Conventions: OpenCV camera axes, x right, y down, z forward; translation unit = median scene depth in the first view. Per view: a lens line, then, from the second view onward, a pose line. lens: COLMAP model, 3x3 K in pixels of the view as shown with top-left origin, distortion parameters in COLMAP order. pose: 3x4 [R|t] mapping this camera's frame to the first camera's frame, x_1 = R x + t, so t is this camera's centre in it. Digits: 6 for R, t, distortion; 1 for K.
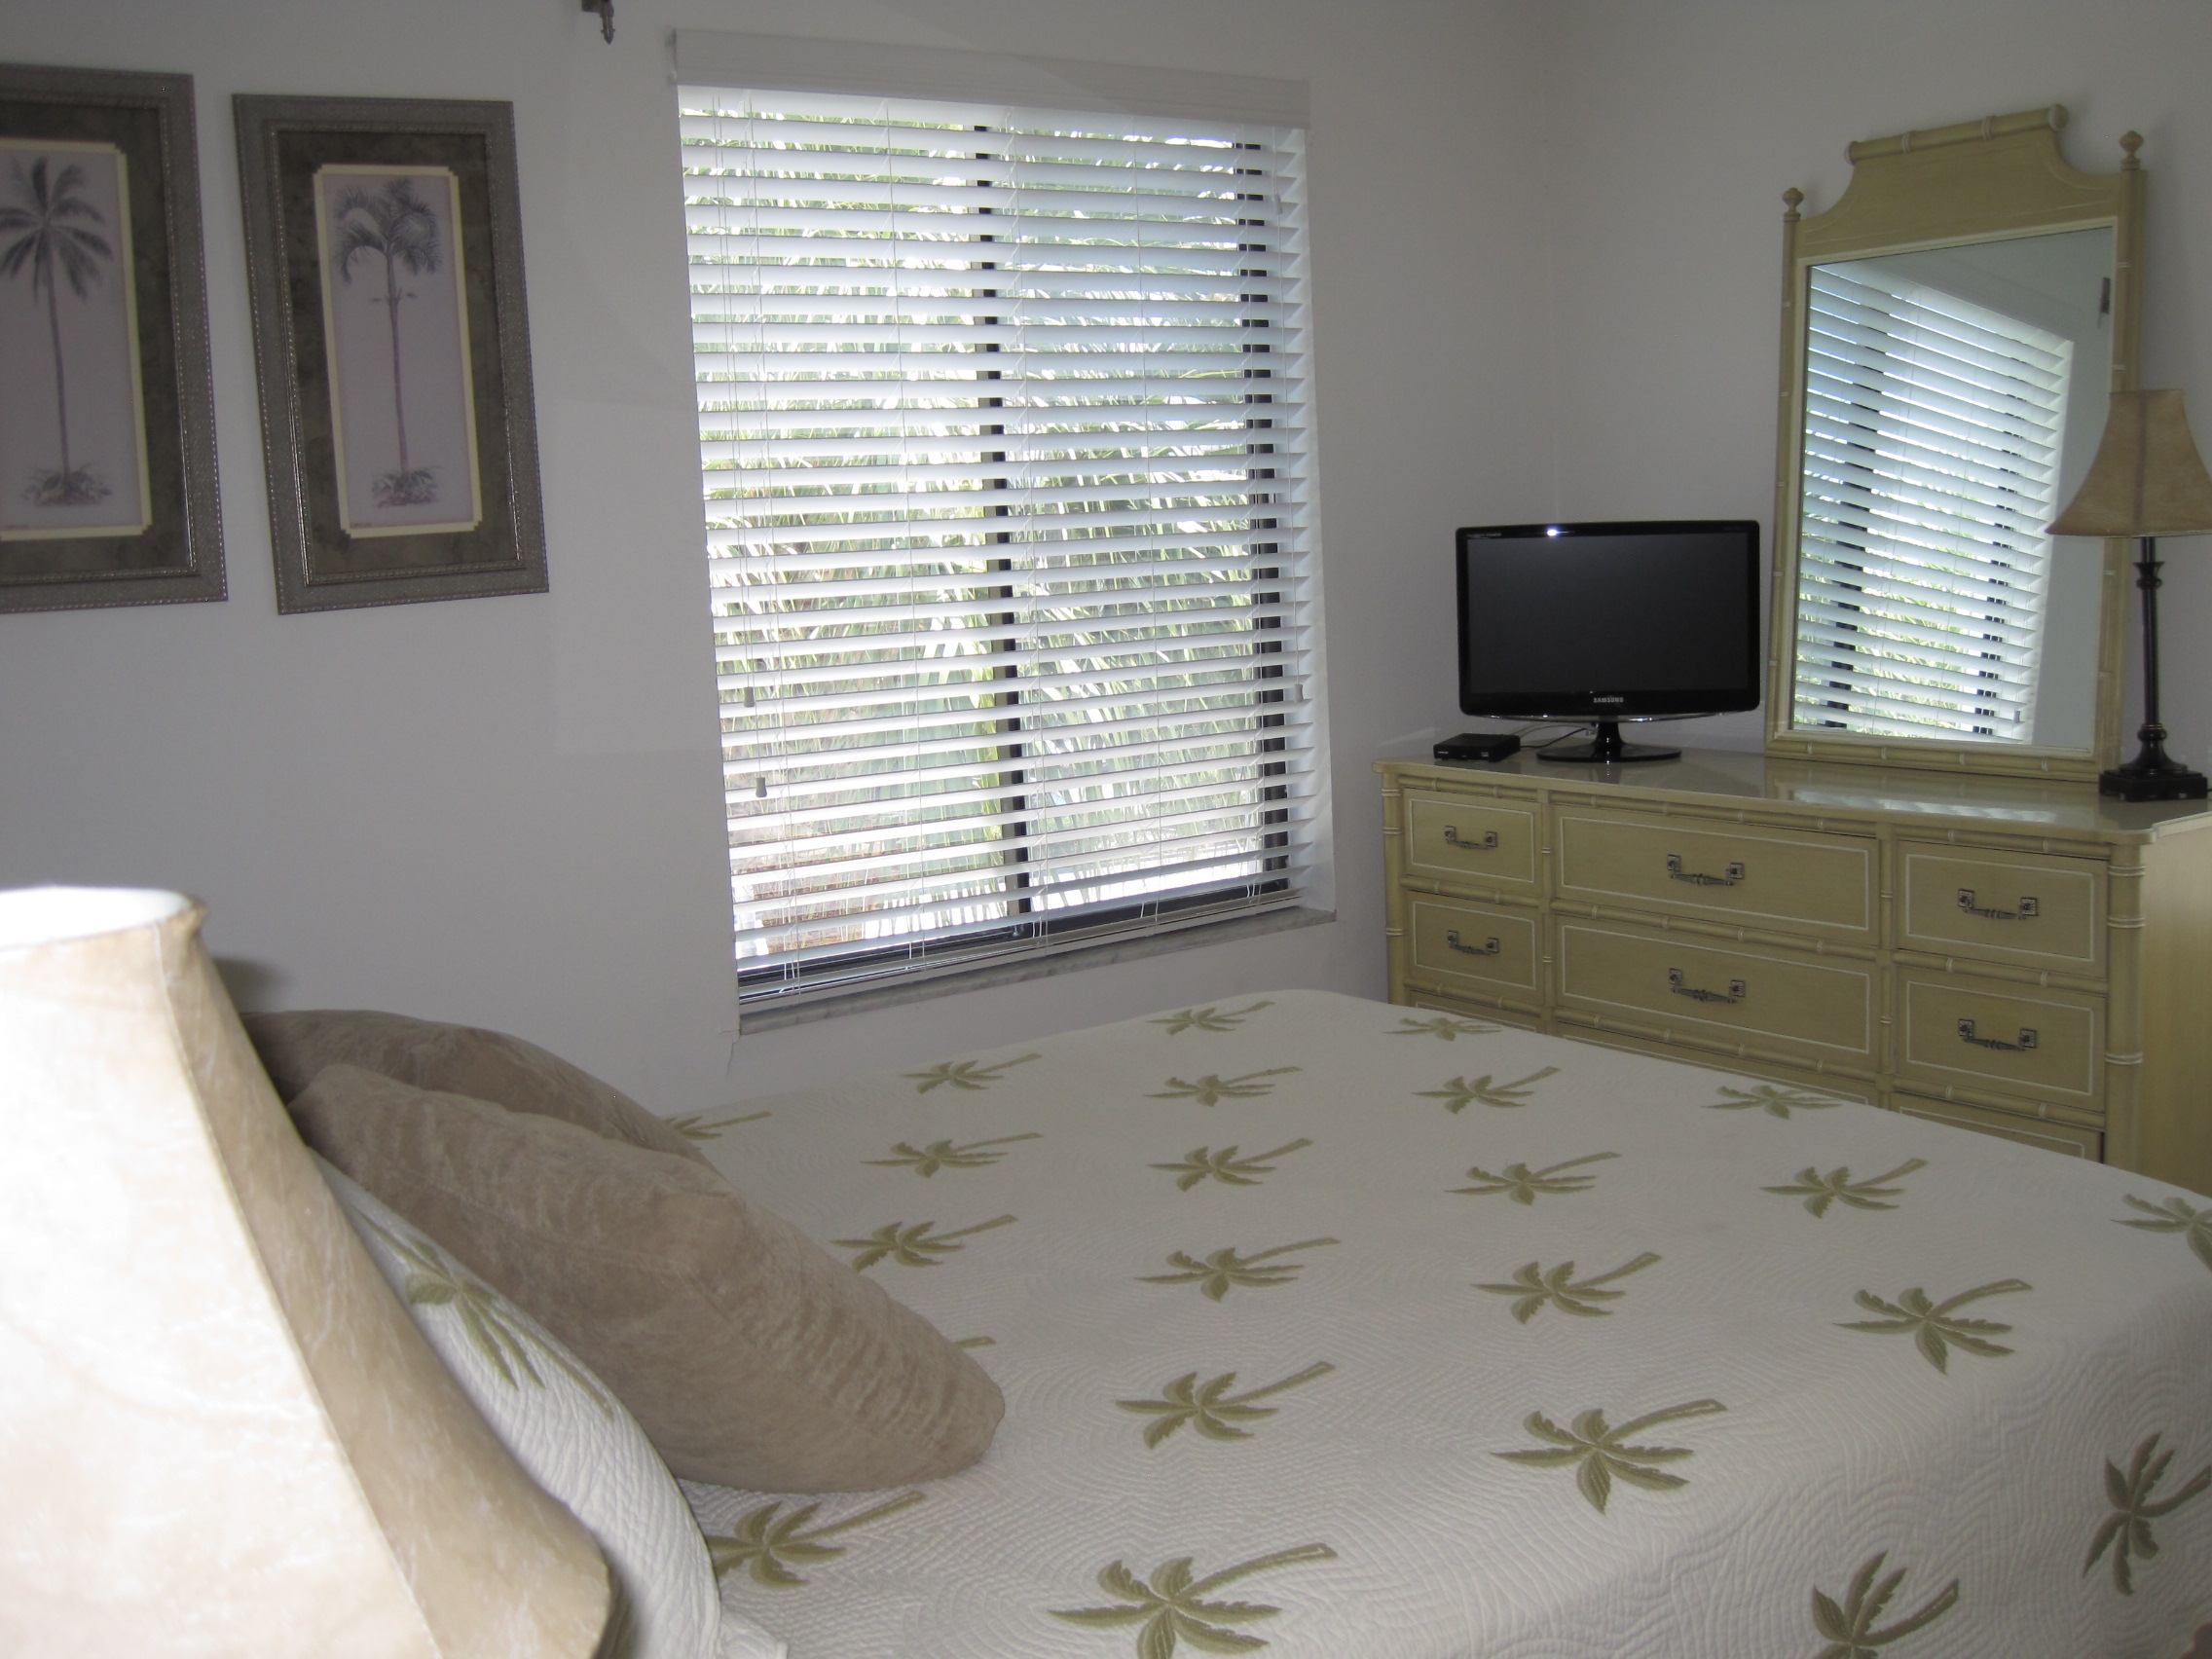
lens RADIAL K [[2268.1, 0, 1131.7], [0, 2268.1, 819.1], [0, 0, 1]] dist [-0.178642, 0.155354]
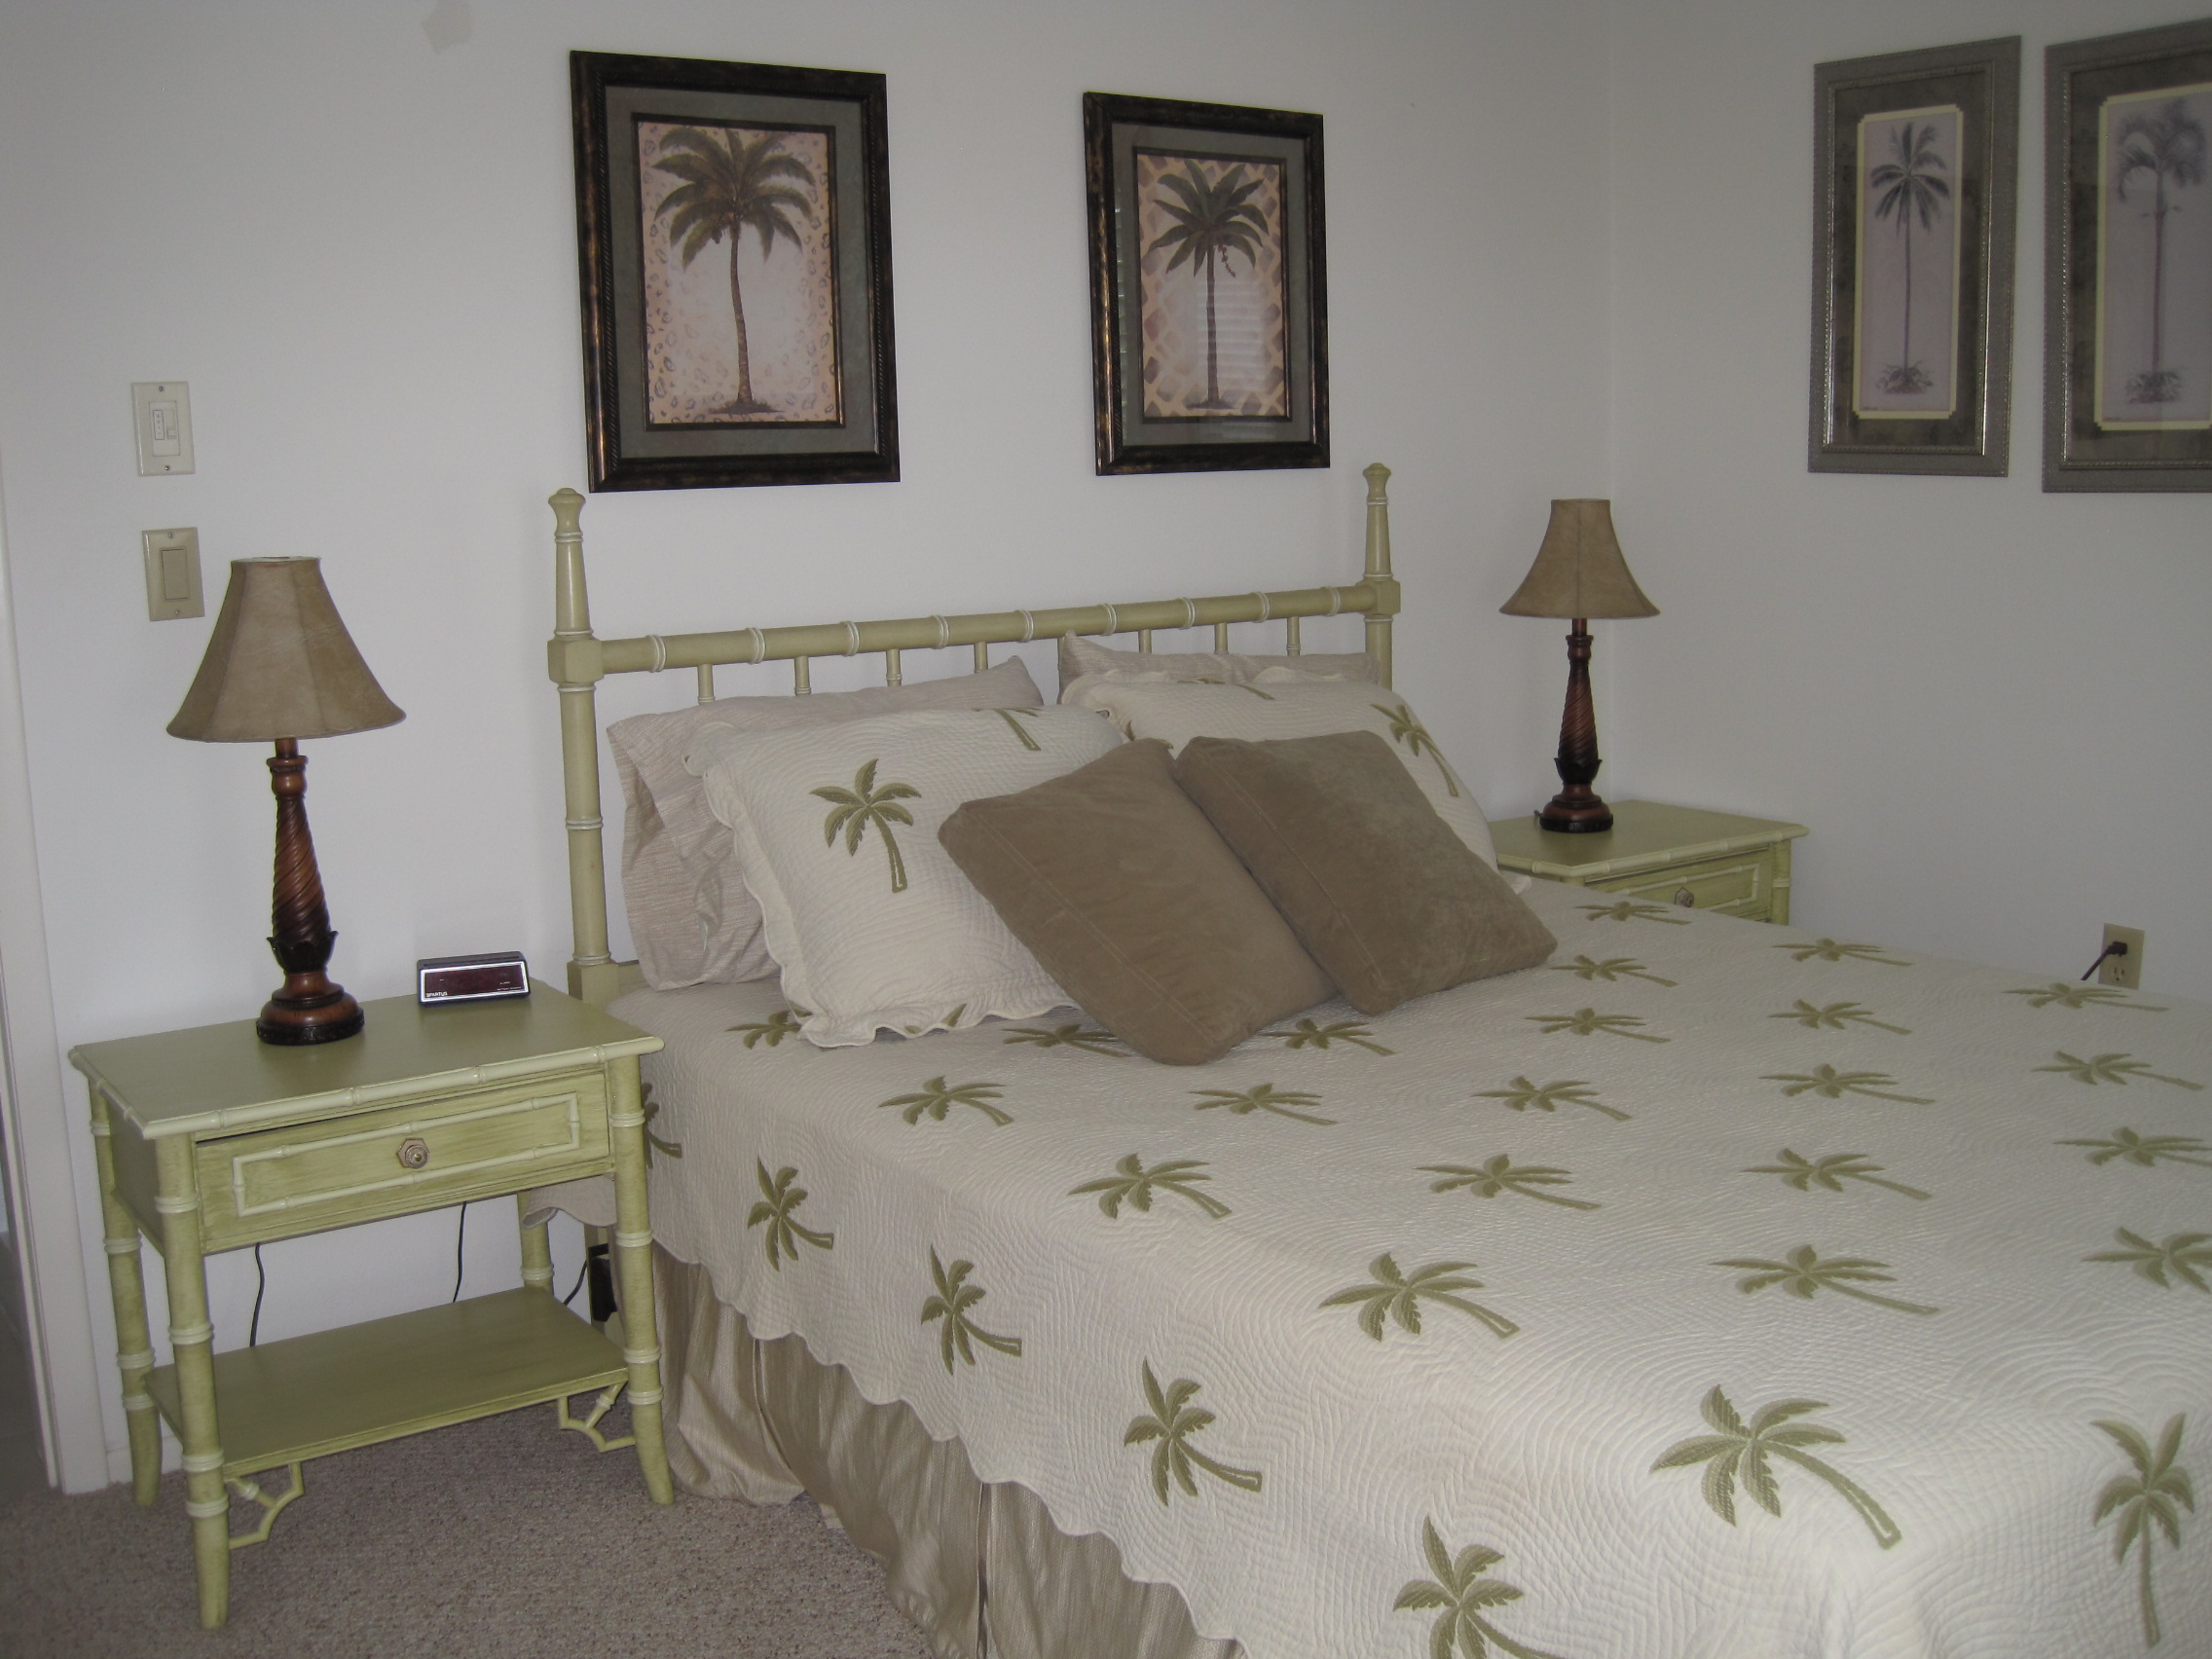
lens RADIAL K [[2270.1, 0, 1110.2], [0, 2270.1, 832.7], [0, 0, 1]] dist [-0.190089, 0.165980]
pose [[0.034333, 0.213041, -0.976440, 0.784954], [-0.113736, 0.971501, 0.207964, -0.104425], [0.992918, 0.103916, 0.057585, 0.465926]]
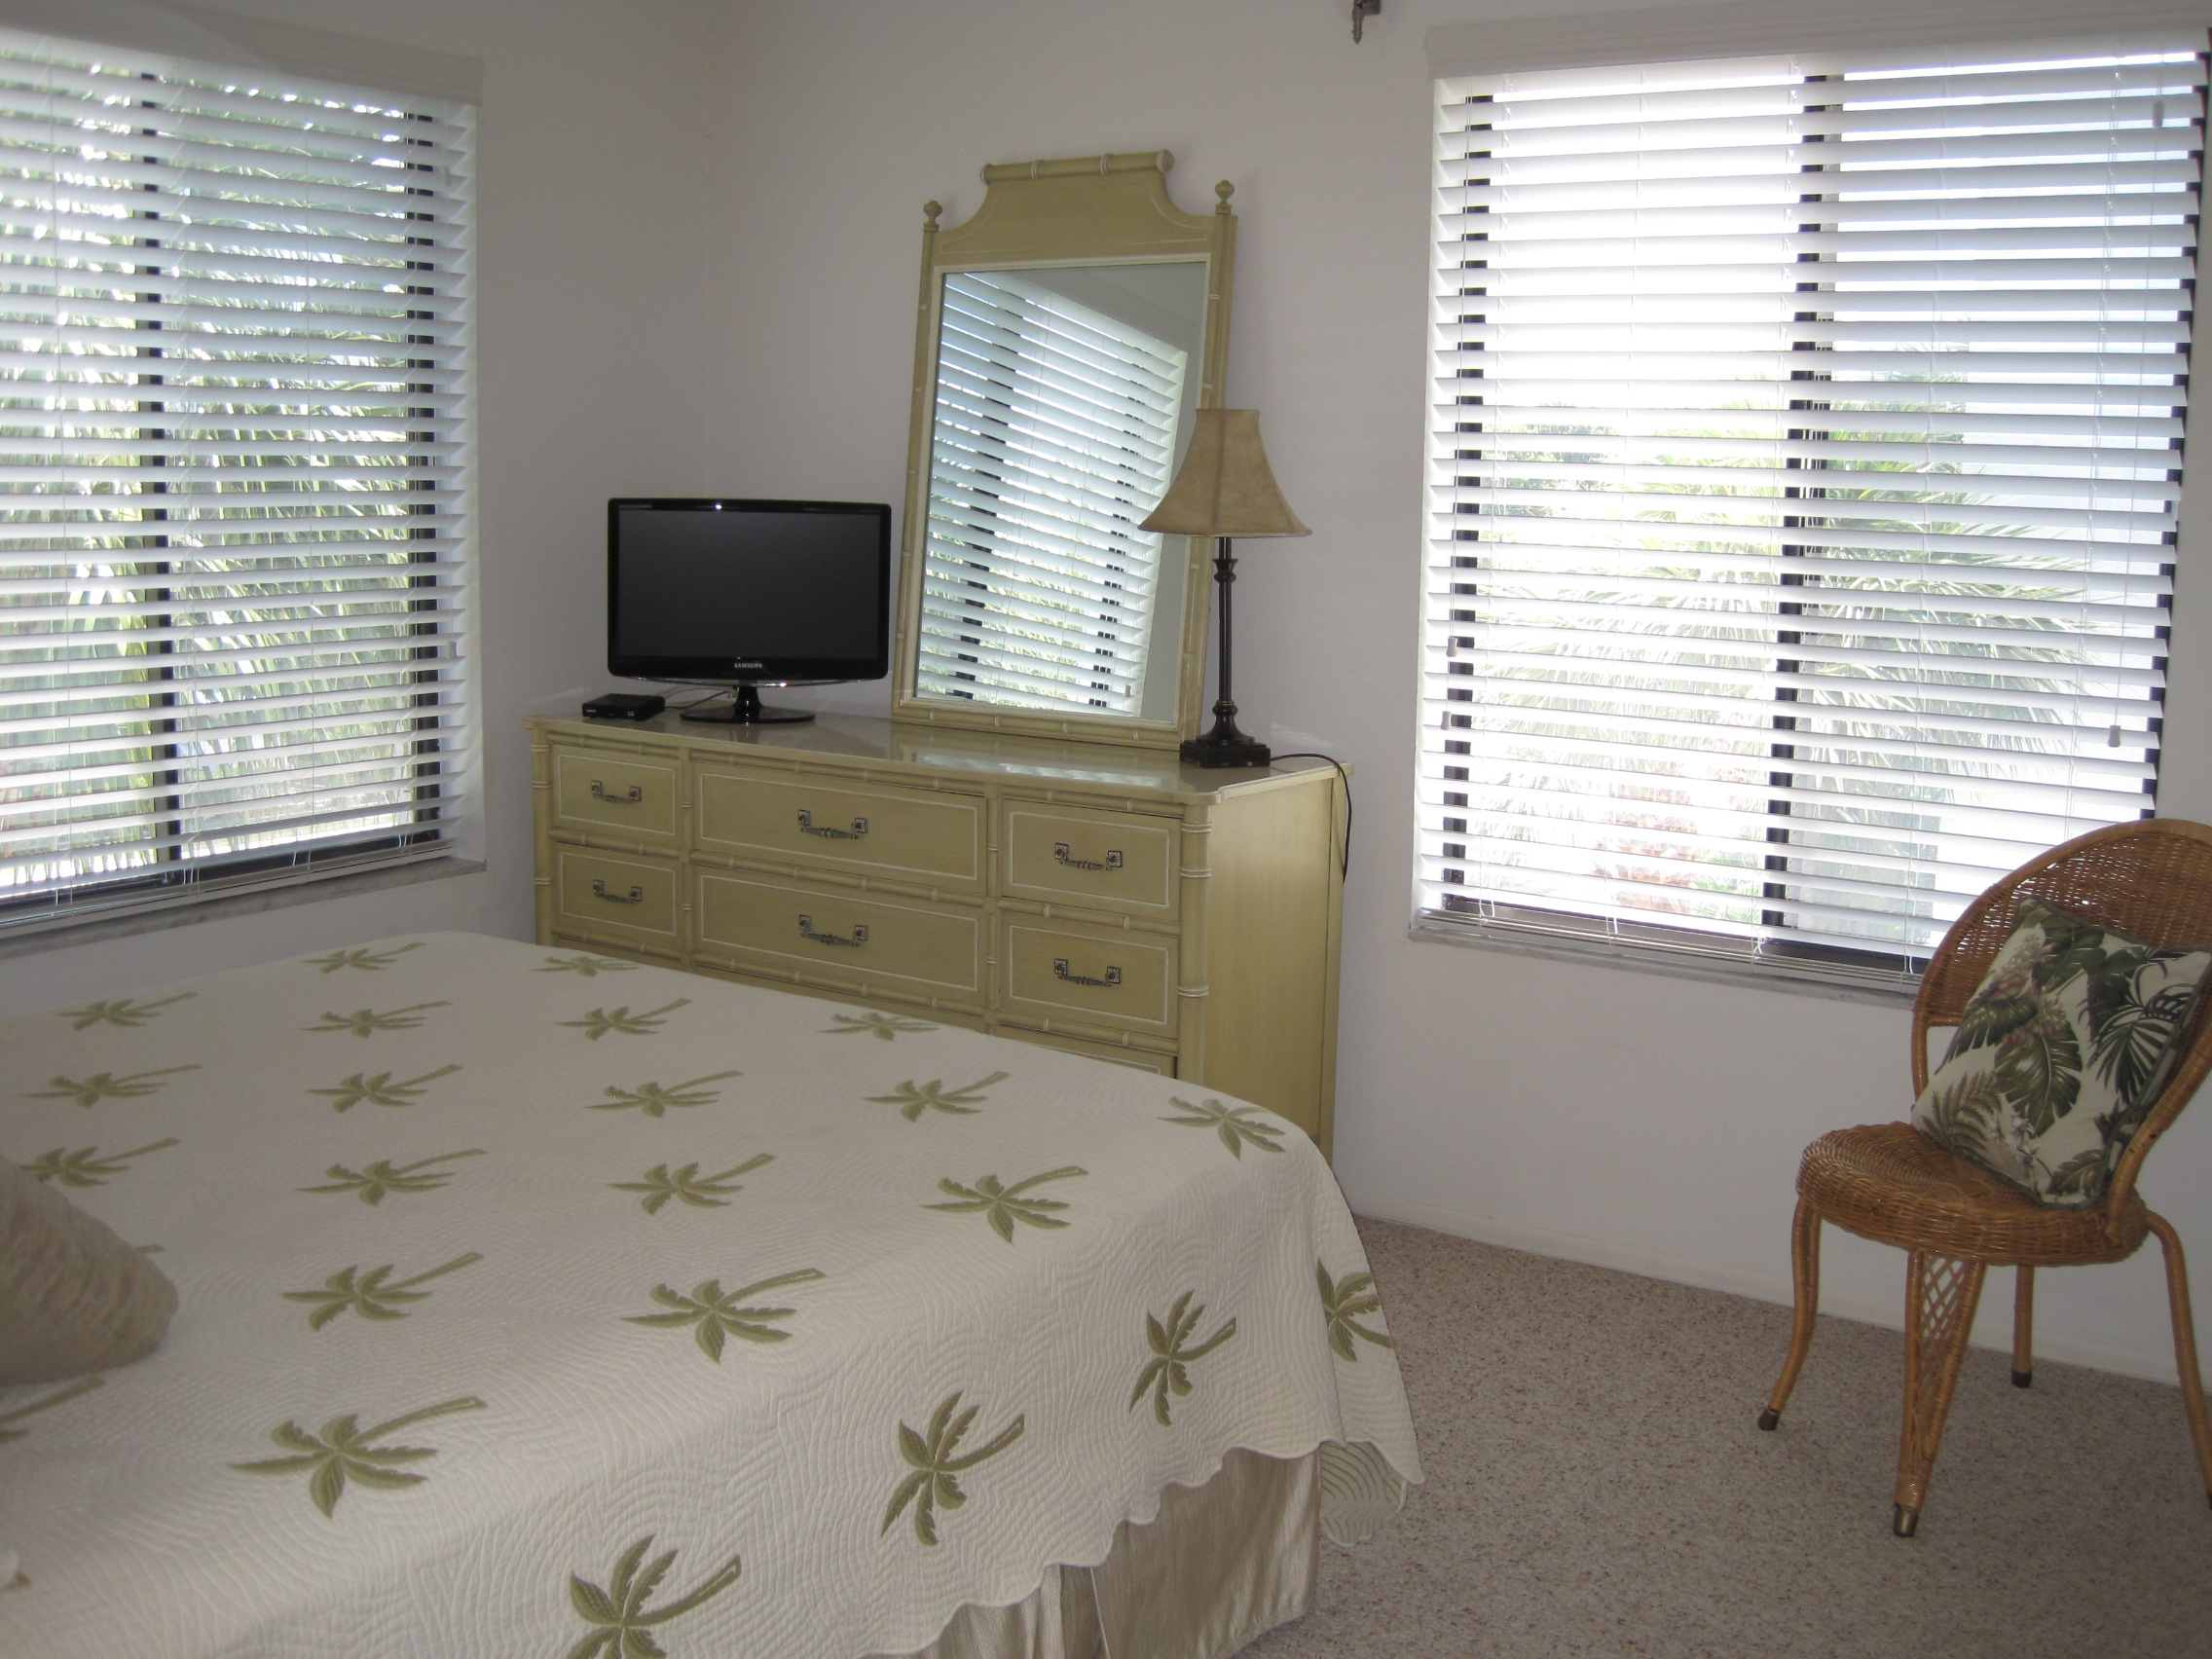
lens RADIAL K [[2268.1, 0, 1131.7], [0, 2268.1, 819.1], [0, 0, 1]] dist [-0.178642, 0.155354]
pose [[0.932180, 0.010346, 0.361846, -0.006737], [-0.016322, 0.999776, 0.013465, 0.003480], [-0.361626, -0.018458, 0.932141, -0.086410]]
